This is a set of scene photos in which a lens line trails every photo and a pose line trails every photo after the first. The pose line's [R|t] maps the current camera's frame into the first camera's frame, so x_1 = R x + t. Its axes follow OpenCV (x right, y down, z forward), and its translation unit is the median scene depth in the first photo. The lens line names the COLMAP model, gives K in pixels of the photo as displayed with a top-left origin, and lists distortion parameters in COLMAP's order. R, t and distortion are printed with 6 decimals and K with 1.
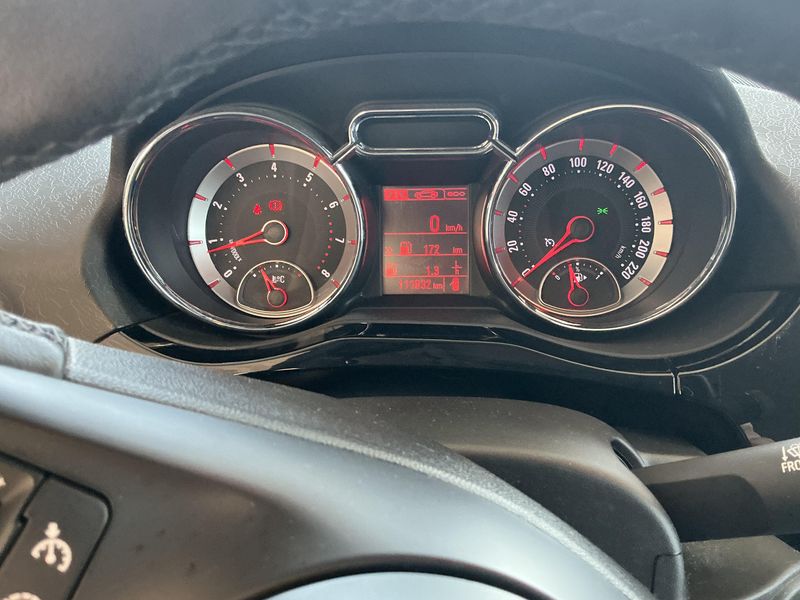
lens RADIAL K [[685.6, 0, 400.0], [0, 685.6, 300.0], [0, 0, 1]] dist [-0.013842, -0.009006]
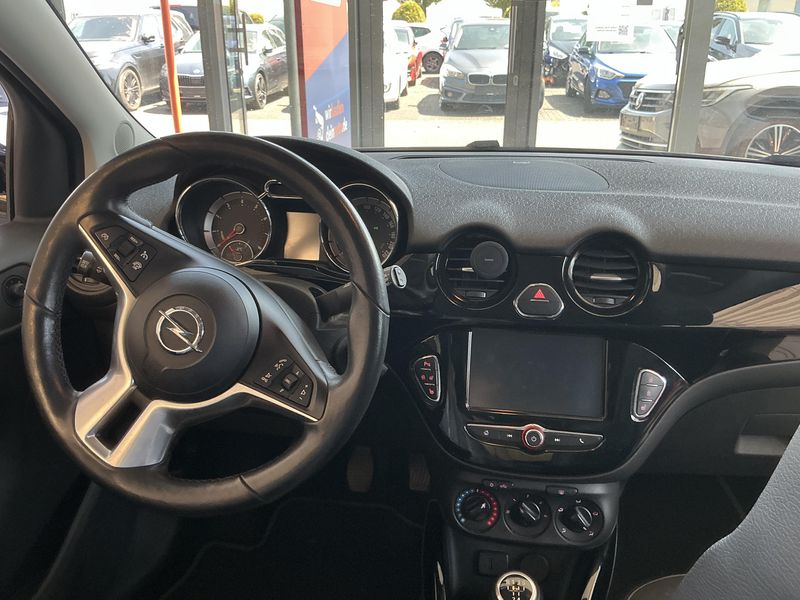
lens RADIAL K [[666.3, 0, 400.0], [0, 666.3, 300.0], [0, 0, 1]] dist [0.048356, -0.004196]
pose [[0.992435, 0.073273, -0.098508, 0.613281], [-0.081918, 0.992854, -0.086778, 0.300476], [0.091446, 0.094192, 0.991345, -1.213897]]
